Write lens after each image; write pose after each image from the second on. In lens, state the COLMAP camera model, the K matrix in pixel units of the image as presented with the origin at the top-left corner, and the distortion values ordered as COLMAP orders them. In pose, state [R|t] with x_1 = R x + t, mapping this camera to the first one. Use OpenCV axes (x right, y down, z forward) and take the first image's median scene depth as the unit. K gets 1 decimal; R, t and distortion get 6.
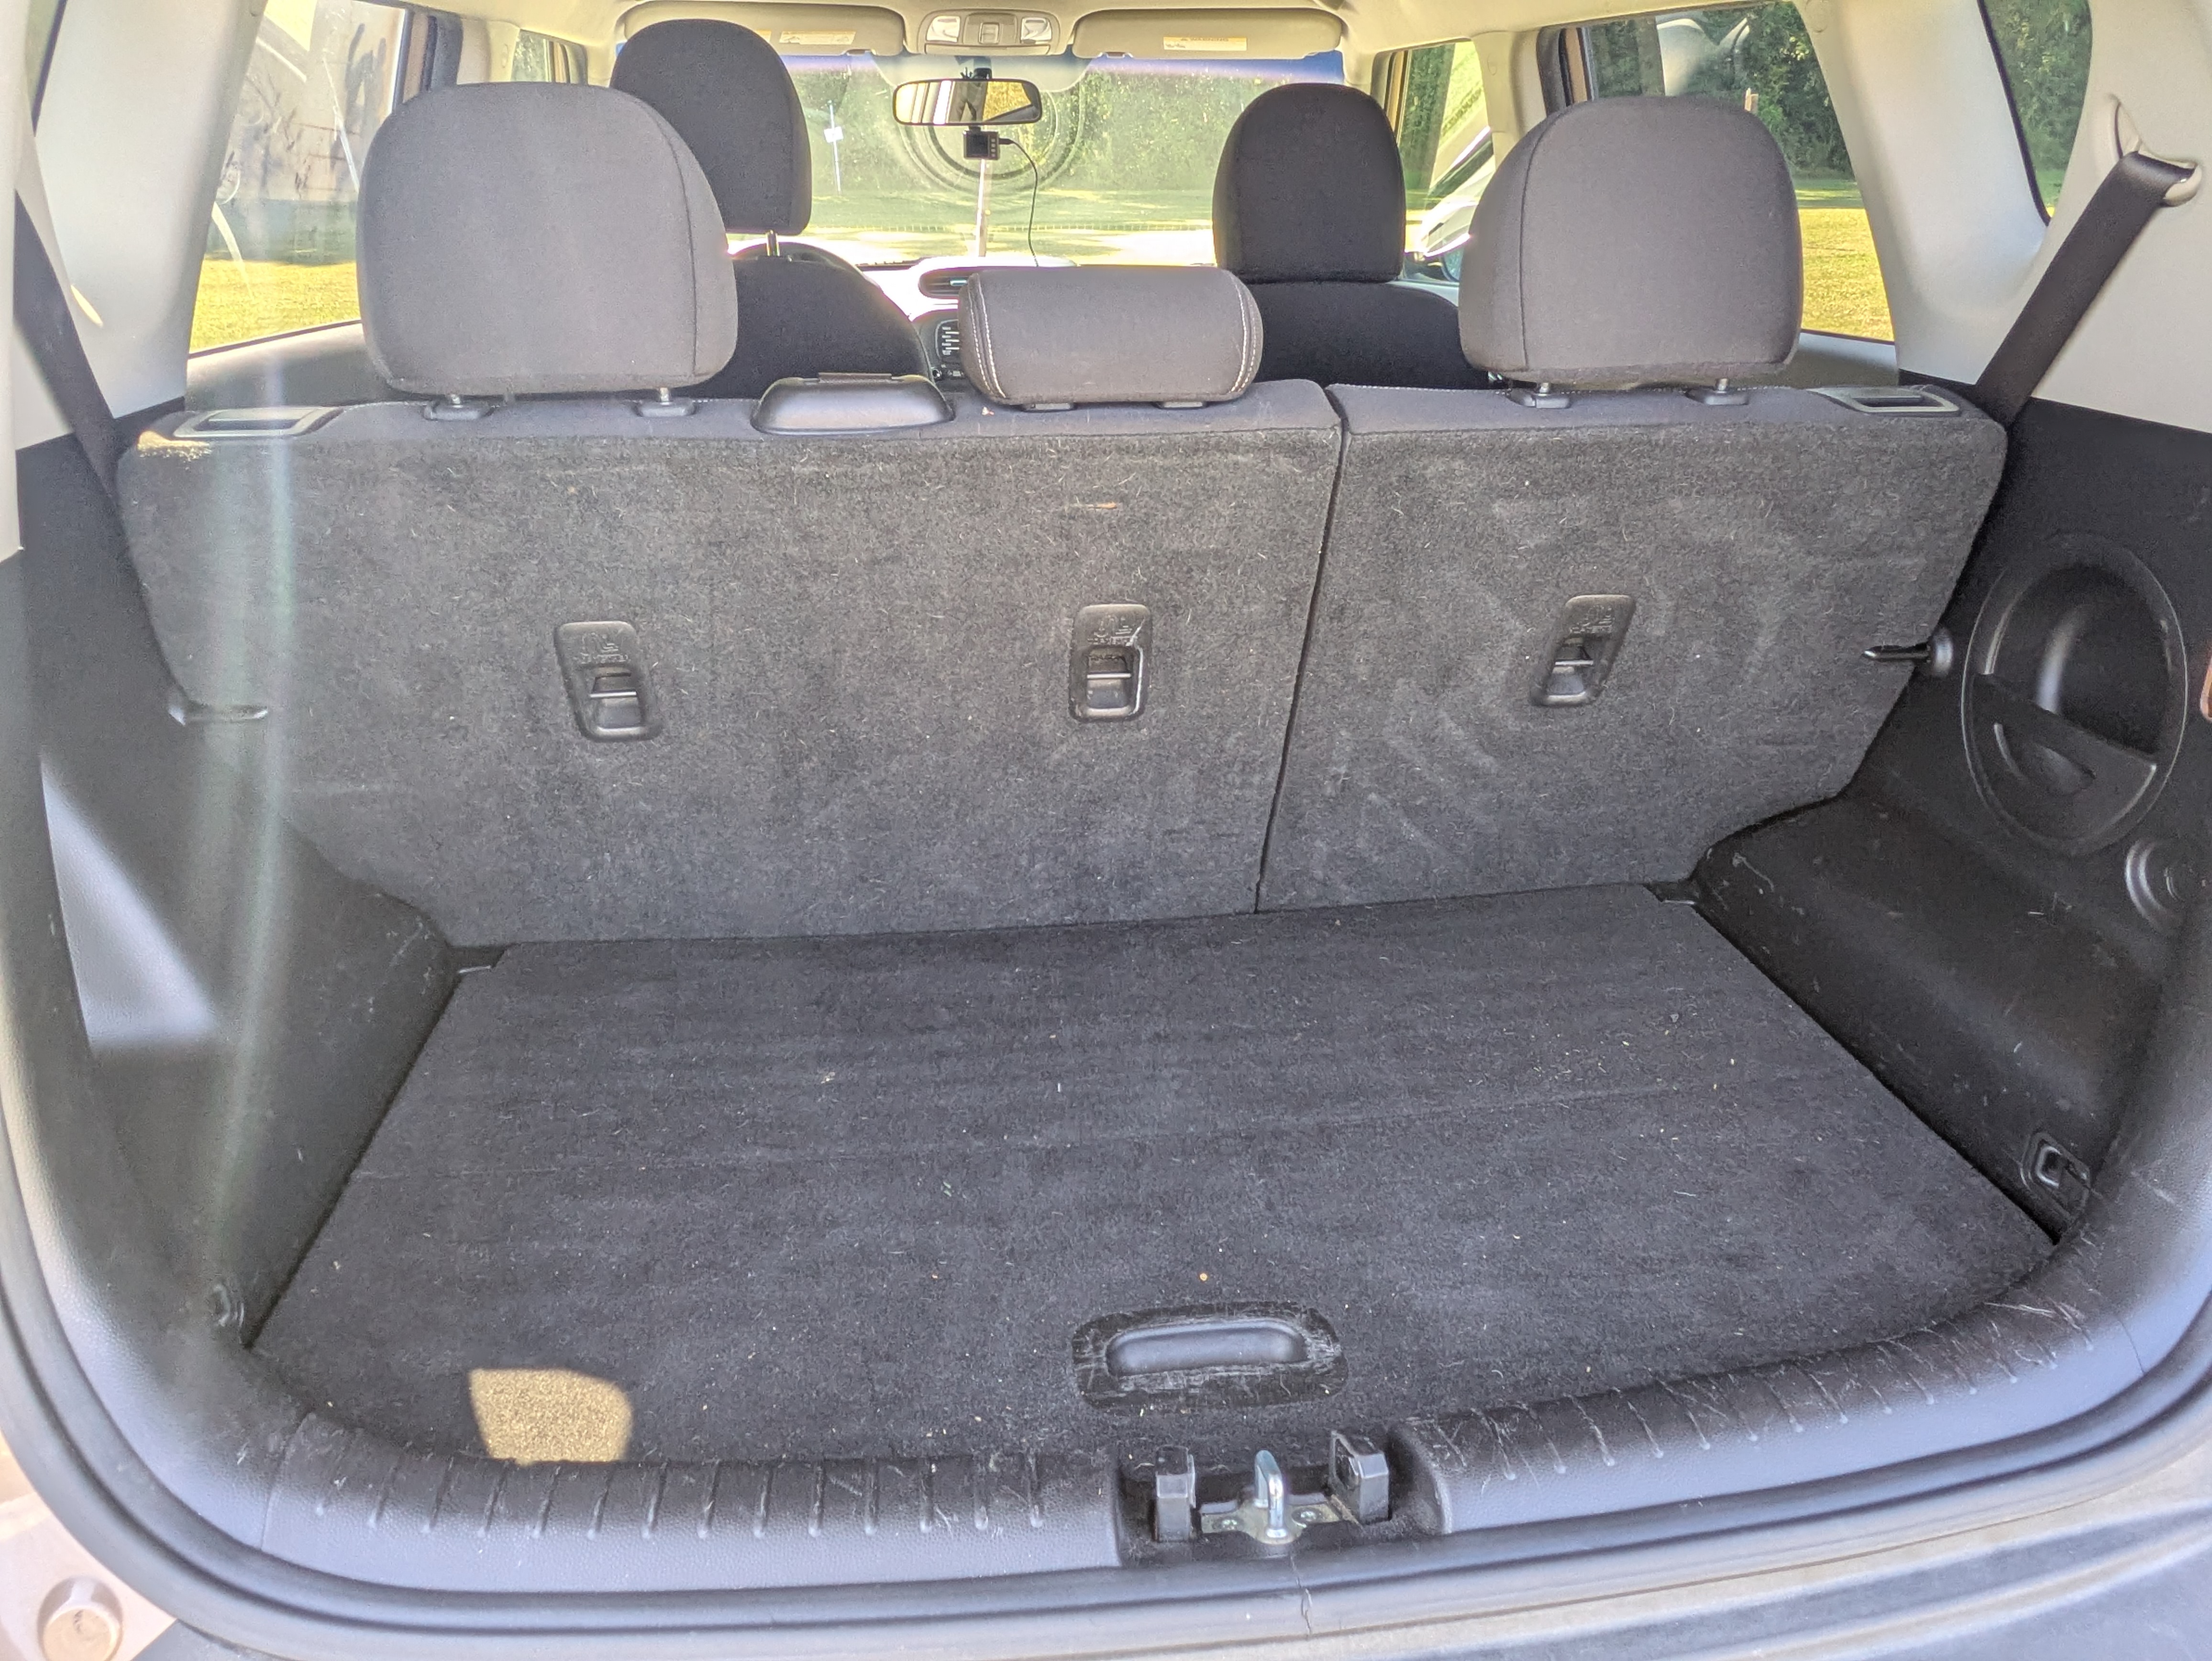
lens RADIAL K [[1518.7, 0, 1106.3], [0, 1518.7, 854.0], [0, 0, 1]] dist [0.000821, -0.007753]
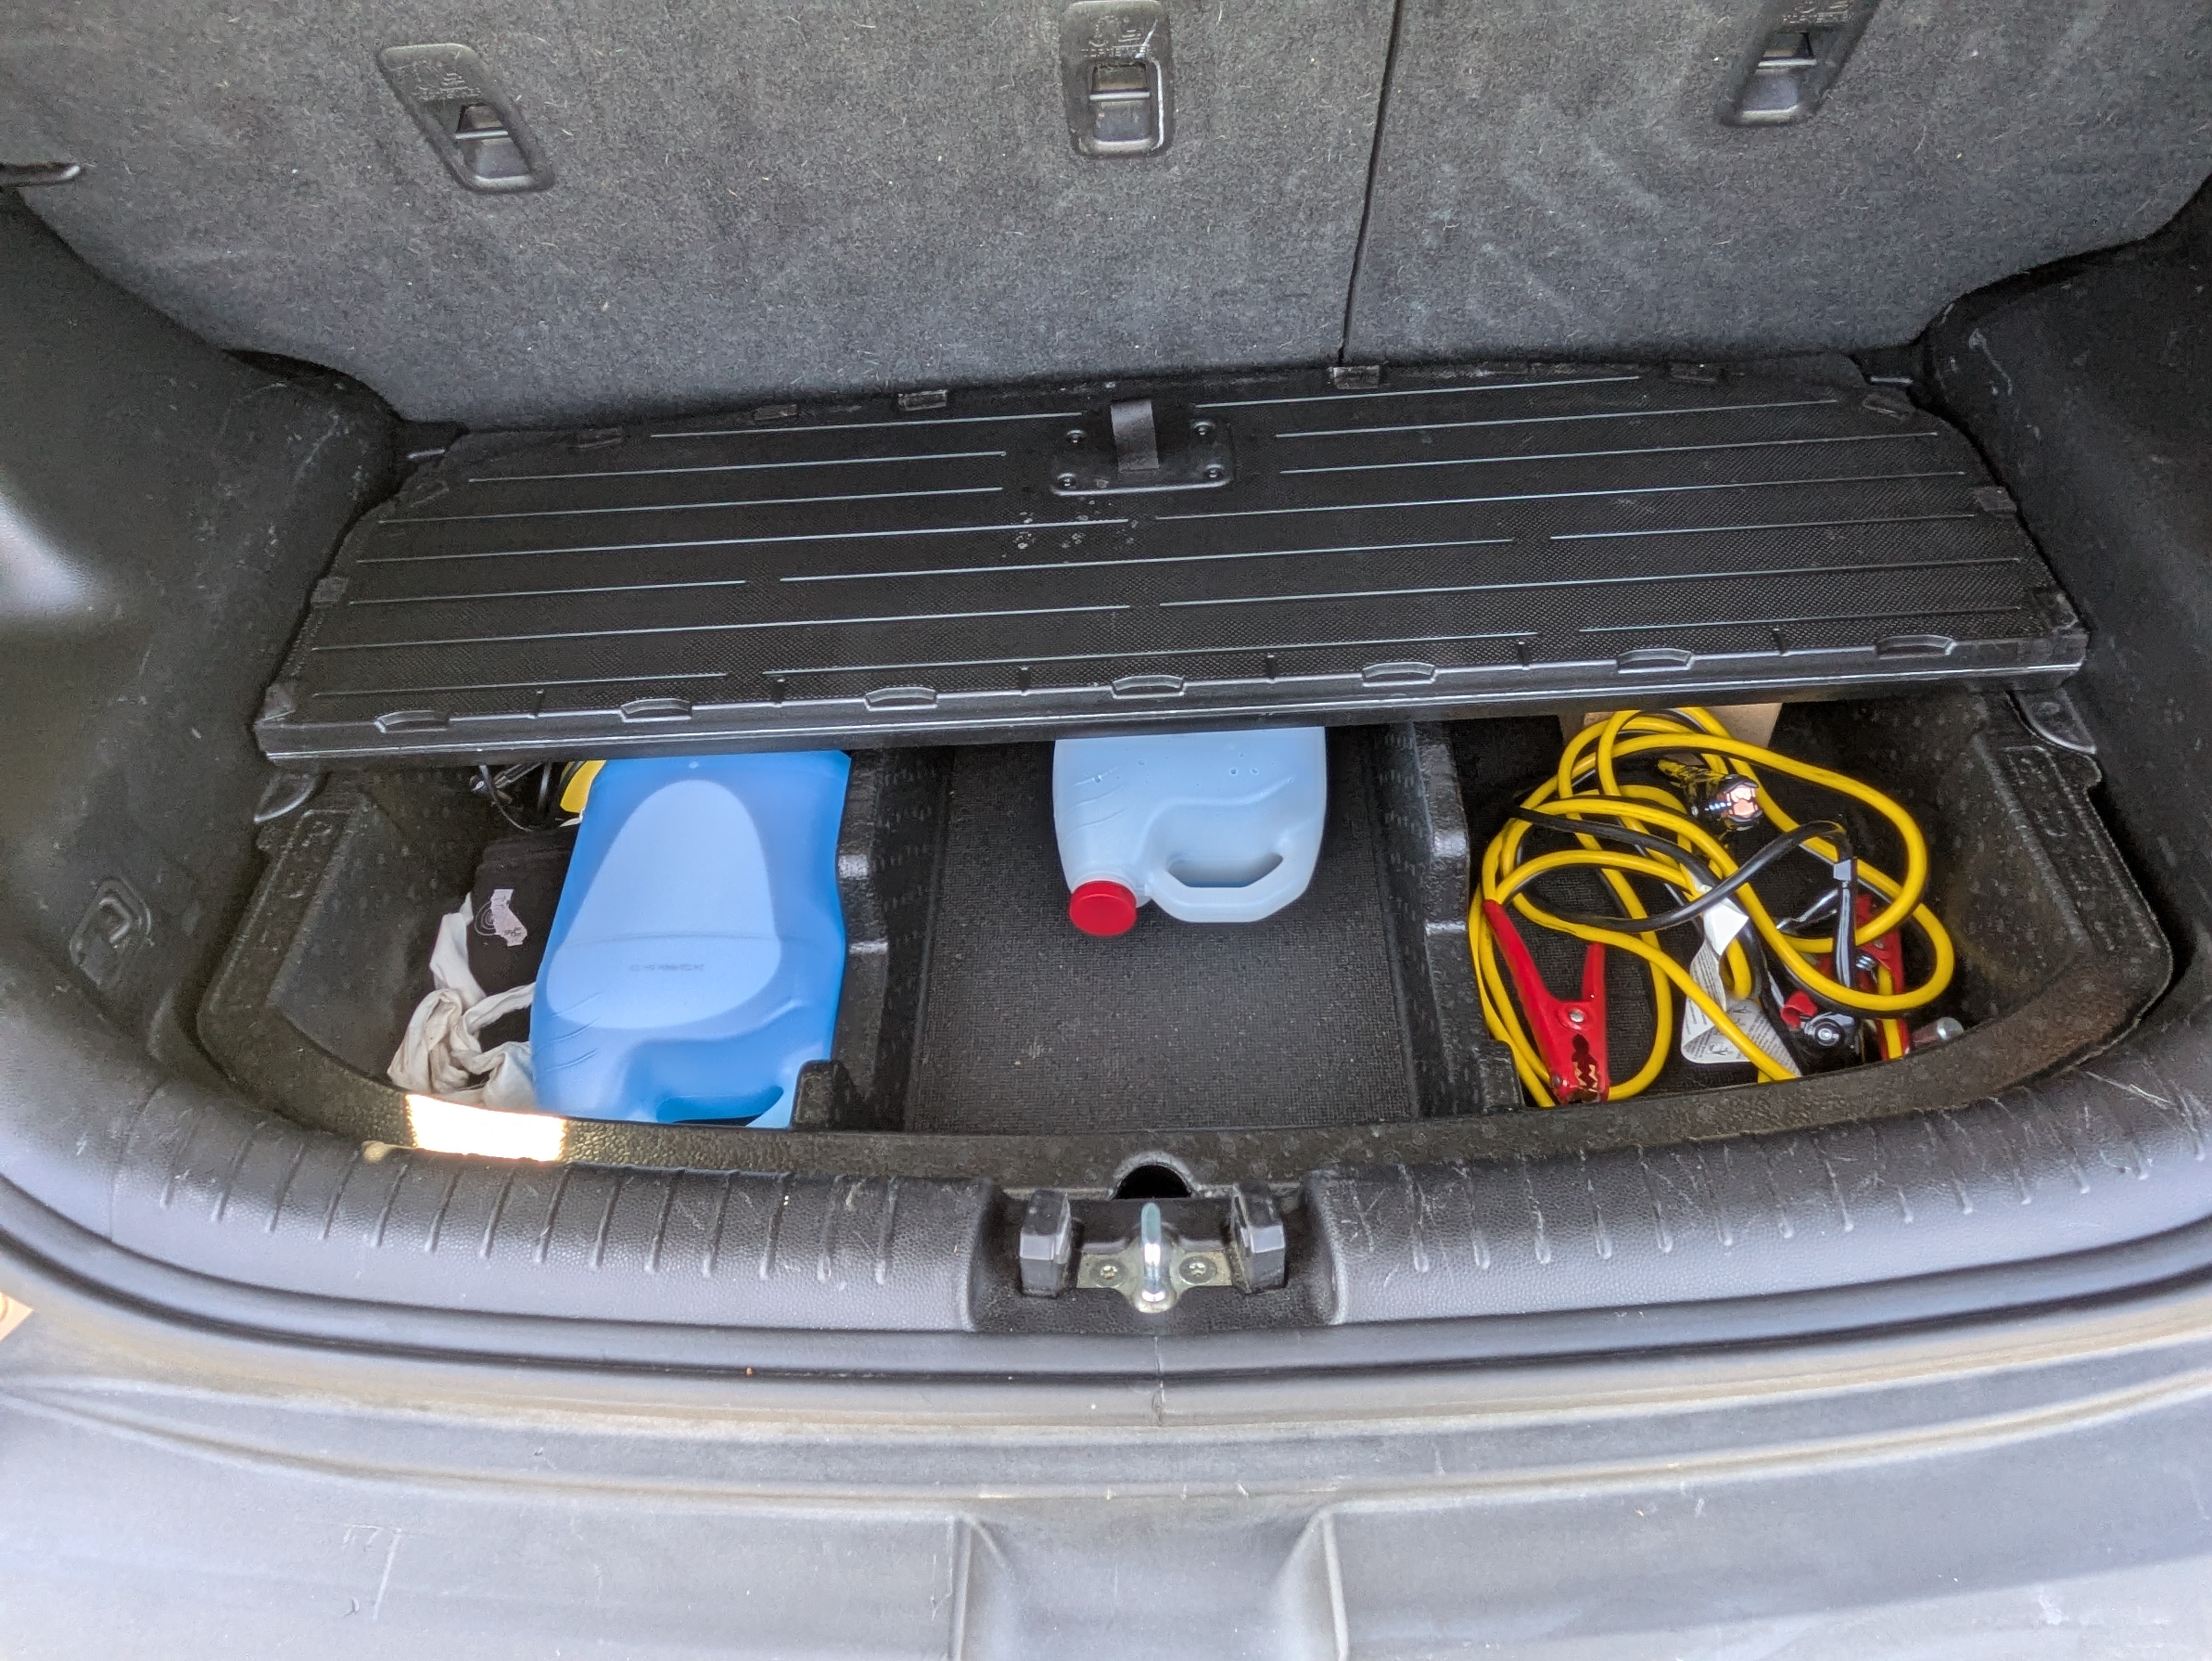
lens RADIAL K [[1518.7, 0, 1106.3], [0, 1518.7, 854.0], [0, 0, 1]] dist [0.000821, -0.007753]
pose [[0.990774, 0.056483, -0.123190, 0.104178], [0.003528, 0.897948, 0.440087, -0.108407], [0.135476, -0.436461, 0.889465, 0.175286]]
